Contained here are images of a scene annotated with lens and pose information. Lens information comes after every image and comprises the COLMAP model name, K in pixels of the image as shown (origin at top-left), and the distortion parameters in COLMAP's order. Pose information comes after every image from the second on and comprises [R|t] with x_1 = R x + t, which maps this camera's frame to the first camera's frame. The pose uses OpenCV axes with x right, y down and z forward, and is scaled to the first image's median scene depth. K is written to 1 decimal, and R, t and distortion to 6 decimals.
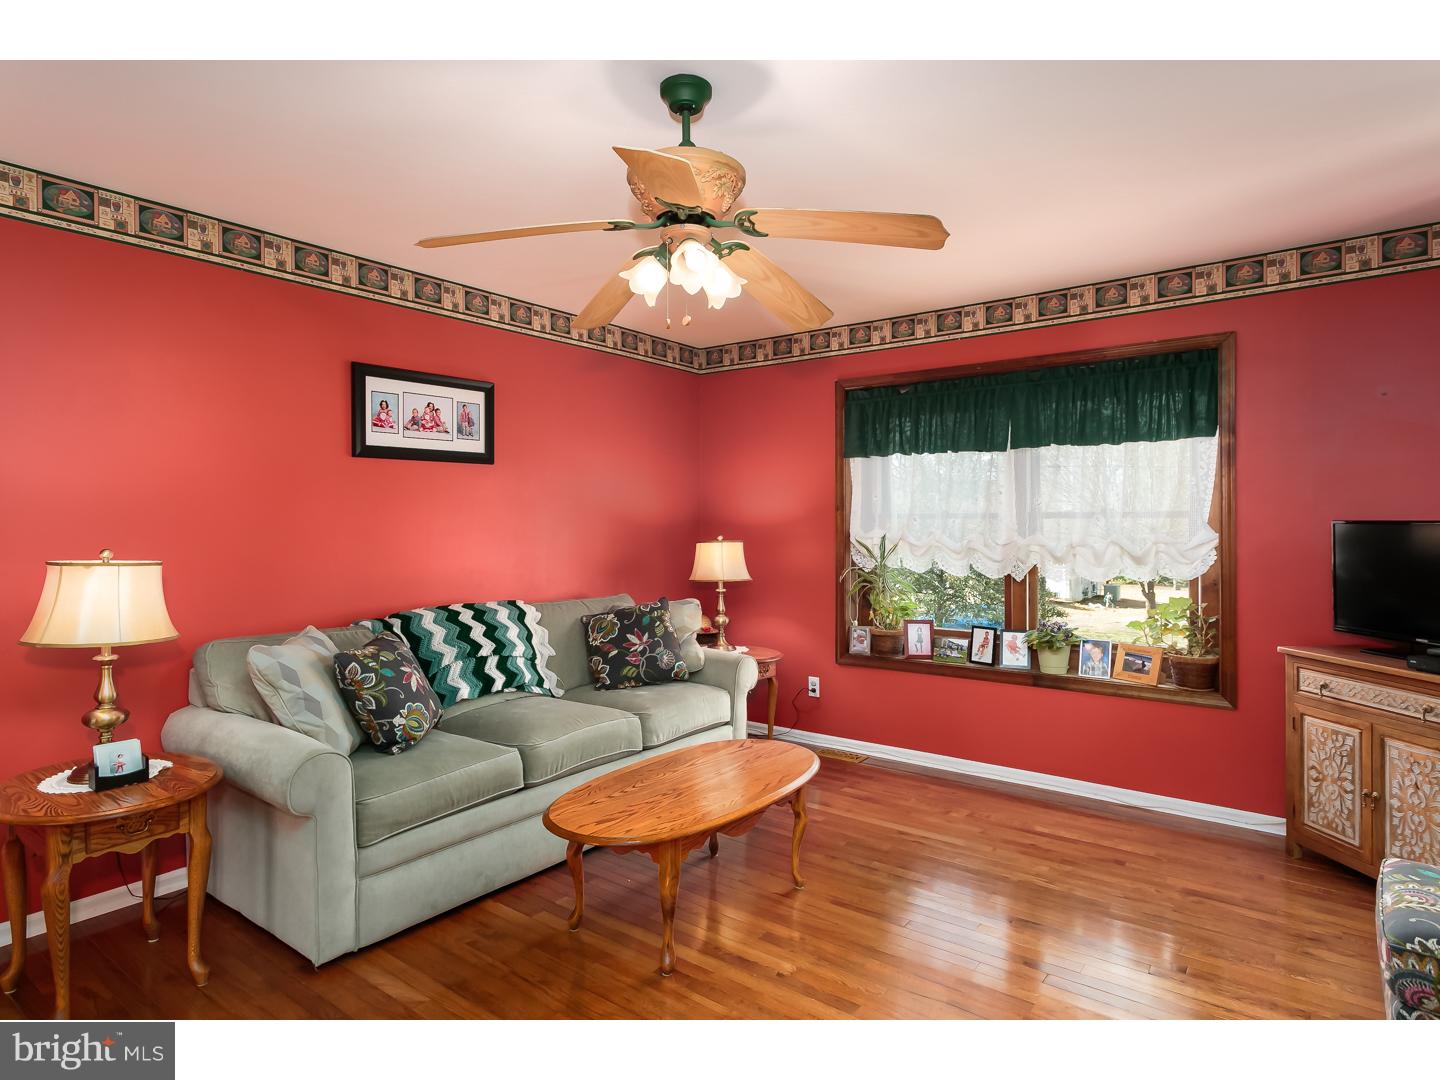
lens RADIAL K [[846.3, 0, 720.0], [0, 846.3, 540.0], [0, 0, 1]] dist [0.065754, 0.000533]
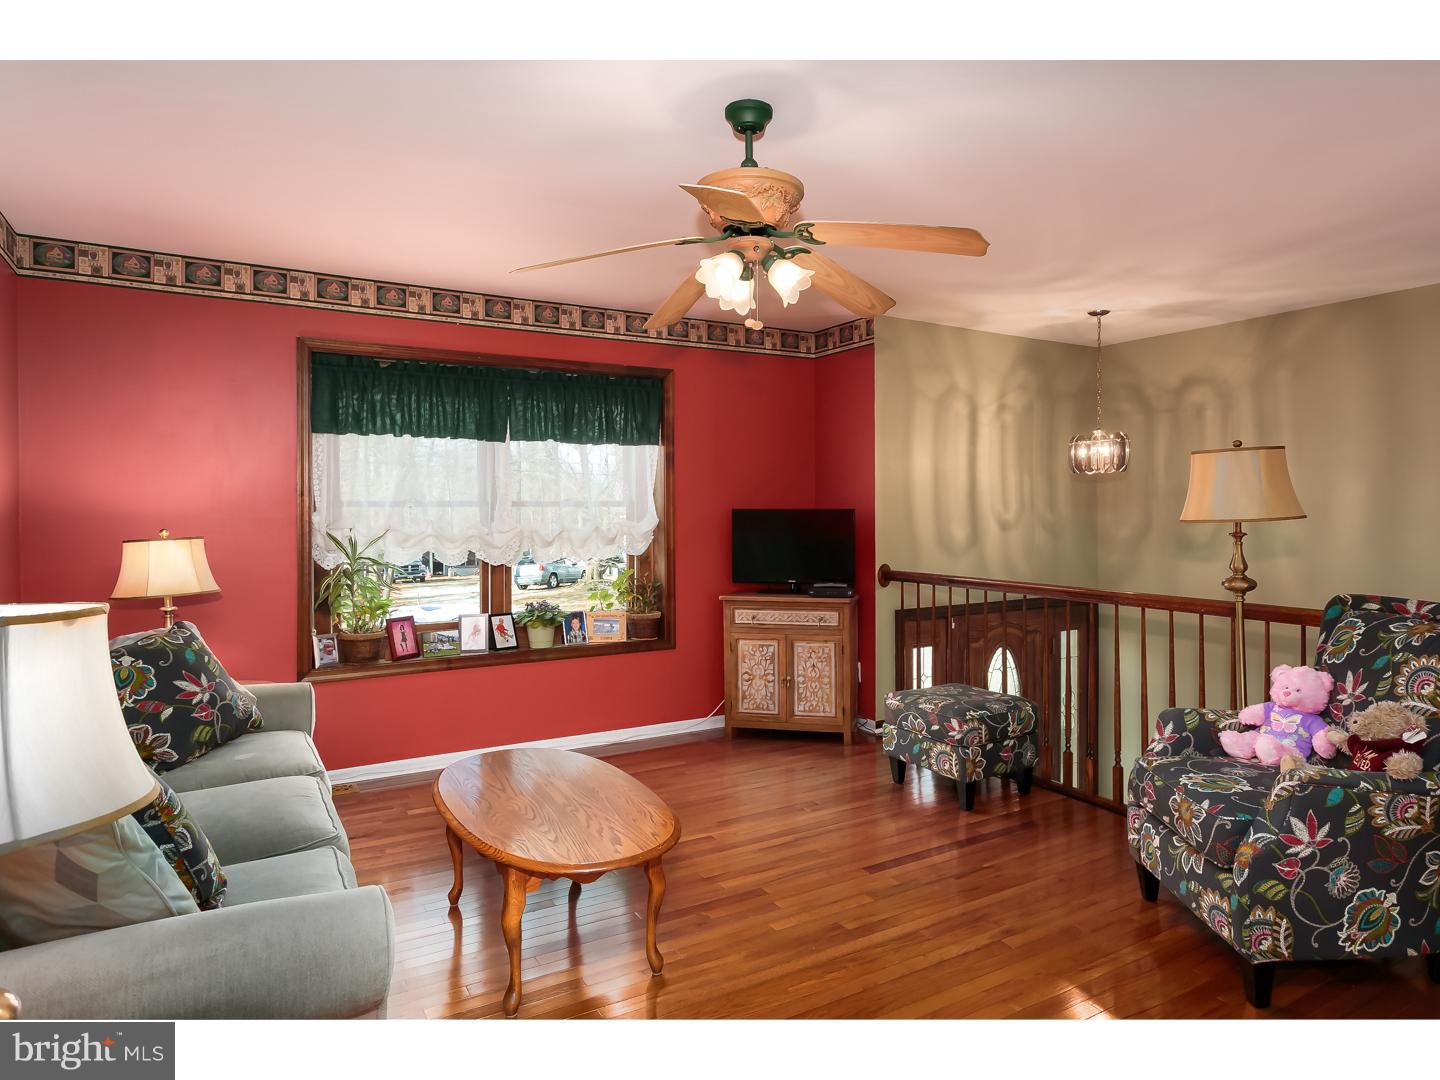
lens RADIAL K [[857.2, 0, 720.0], [0, 857.2, 540.0], [0, 0, 1]] dist [-0.001305, 0.037835]
pose [[0.397048, -0.025954, 0.917431, -0.648898], [0.026065, 0.999516, 0.016995, 0.005183], [-0.917428, 0.017165, 0.397532, 0.426889]]
